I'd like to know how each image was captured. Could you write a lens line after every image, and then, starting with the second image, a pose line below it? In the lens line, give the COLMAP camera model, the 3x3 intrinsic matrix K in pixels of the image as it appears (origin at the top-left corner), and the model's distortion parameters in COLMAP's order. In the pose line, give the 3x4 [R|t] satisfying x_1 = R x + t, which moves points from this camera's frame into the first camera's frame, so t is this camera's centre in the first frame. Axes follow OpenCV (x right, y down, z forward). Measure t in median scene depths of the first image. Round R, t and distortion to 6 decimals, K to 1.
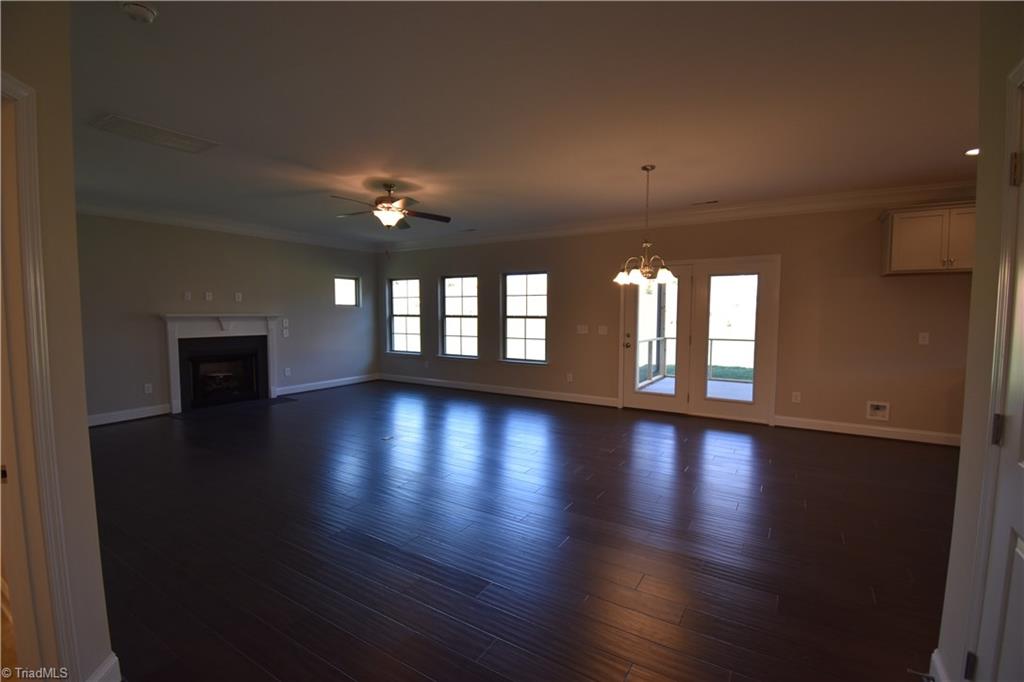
lens RADIAL K [[451.7, 0, 512.6], [0, 451.7, 347.5], [0, 0, 1]] dist [0.001944, -0.015140]
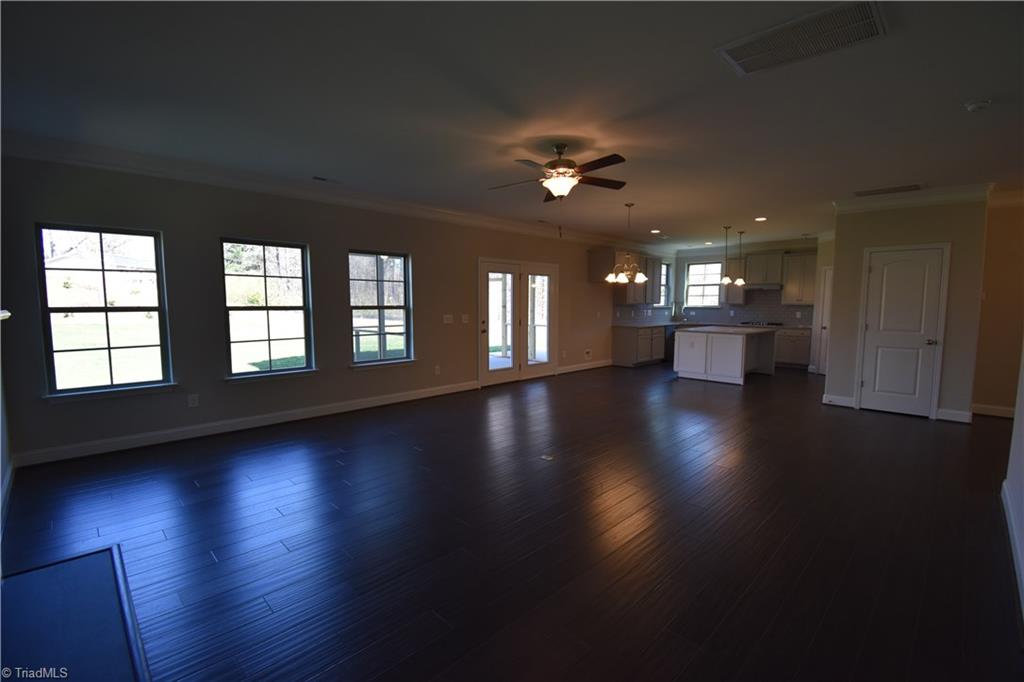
lens RADIAL K [[451.7, 0, 508.1], [0, 451.7, 343.7], [0, 0, 1]] dist [0.001944, -0.015140]
pose [[0.228406, -0.093556, 0.969060, -0.728592], [0.072640, 0.994235, 0.078865, -0.051040], [-0.970852, 0.052379, 0.233885, 0.604316]]
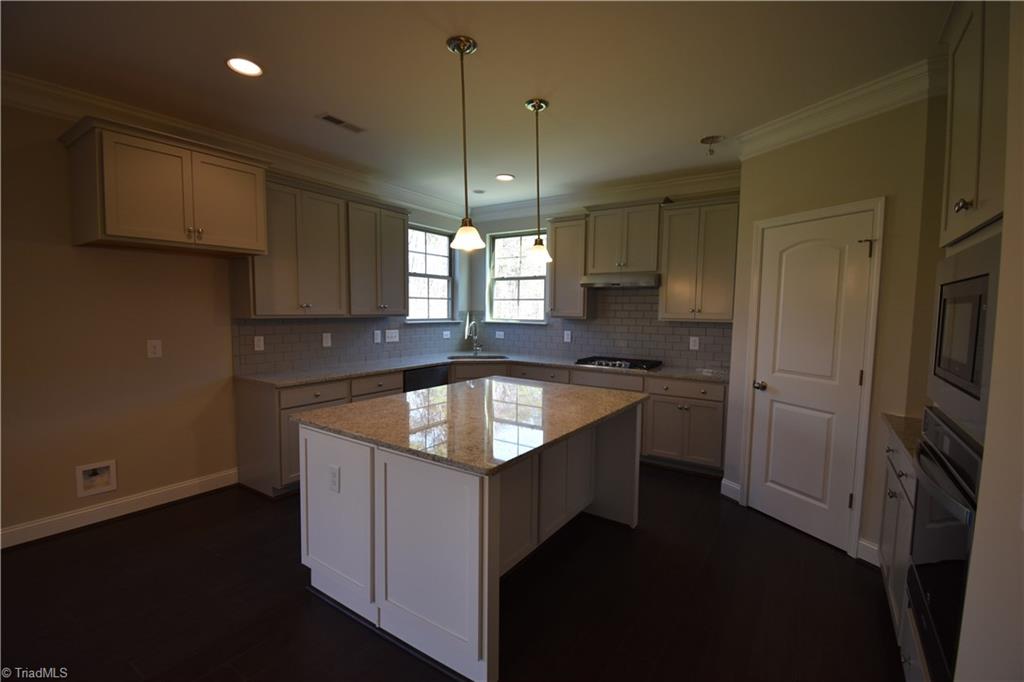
lens RADIAL K [[451.7, 0, 515.1], [0, 451.7, 339.7], [0, 0, 1]] dist [0.001944, -0.015140]
pose [[0.017462, -0.068605, 0.997491, 0.177316], [0.062637, 0.995759, 0.067390, -0.028355], [-0.997884, 0.061303, 0.021685, 0.297876]]
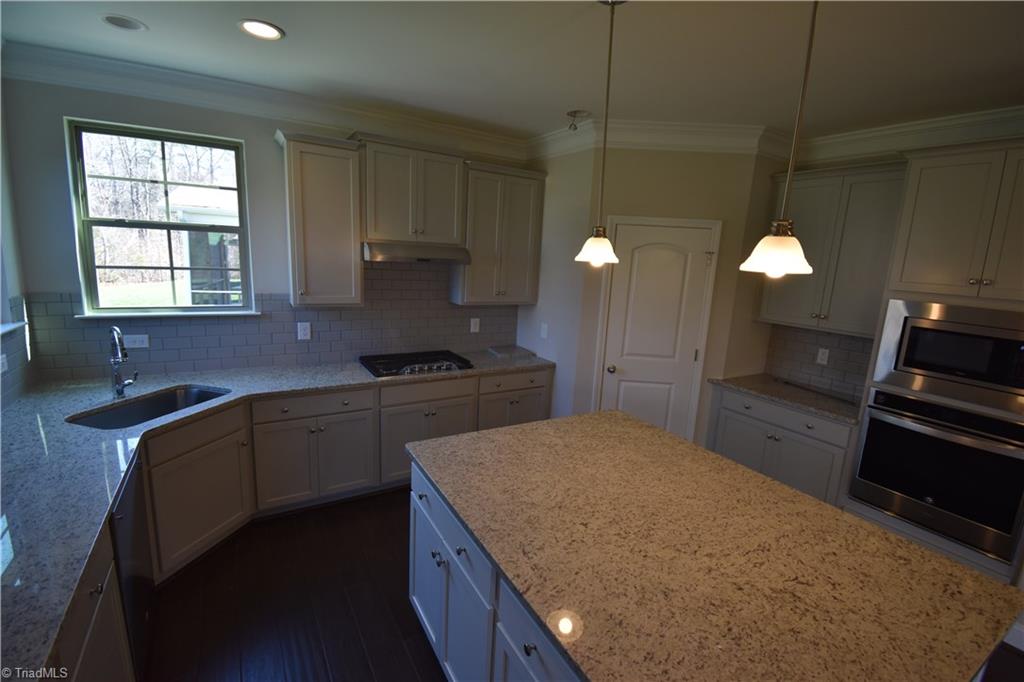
lens RADIAL K [[451.7, 0, 516.8], [0, 451.7, 341.4], [0, 0, 1]] dist [0.001944, -0.015140]
pose [[-0.898423, -0.129595, 0.419572, 0.507927], [-0.020626, 0.966860, 0.254472, -0.089681], [-0.438646, 0.219969, -0.871323, 0.532916]]
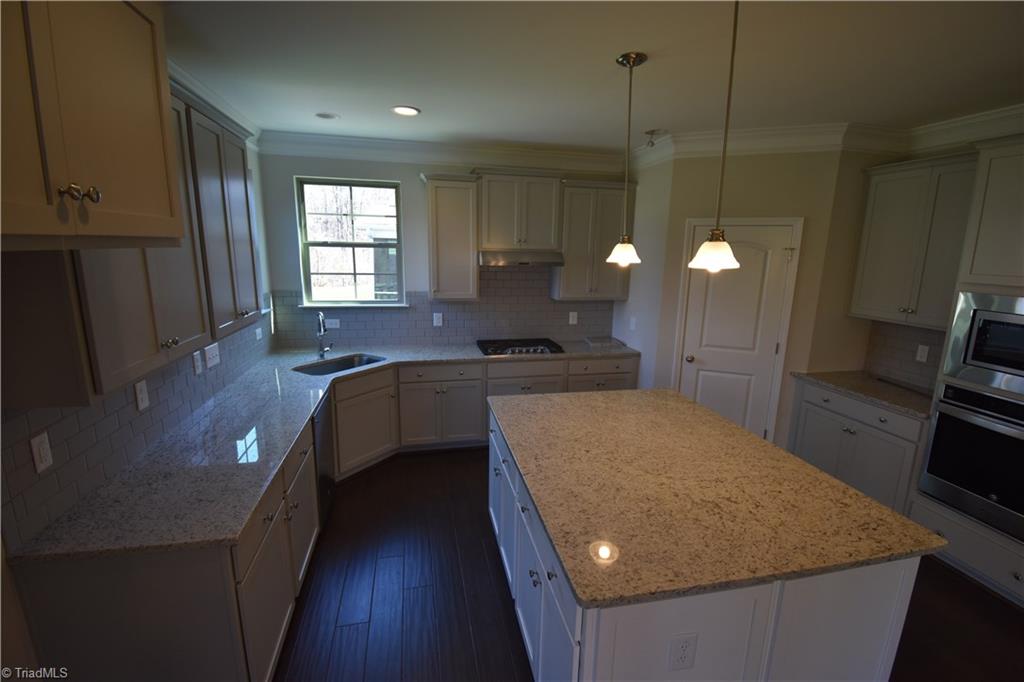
lens RADIAL K [[451.7, 0, 515.5], [0, 451.7, 342.1], [0, 0, 1]] dist [0.001944, -0.015140]
pose [[-0.711702, -0.153494, 0.685507, 0.401330], [0.033975, 0.967173, 0.251837, -0.098685], [-0.701659, 0.202523, -0.683124, 0.573620]]
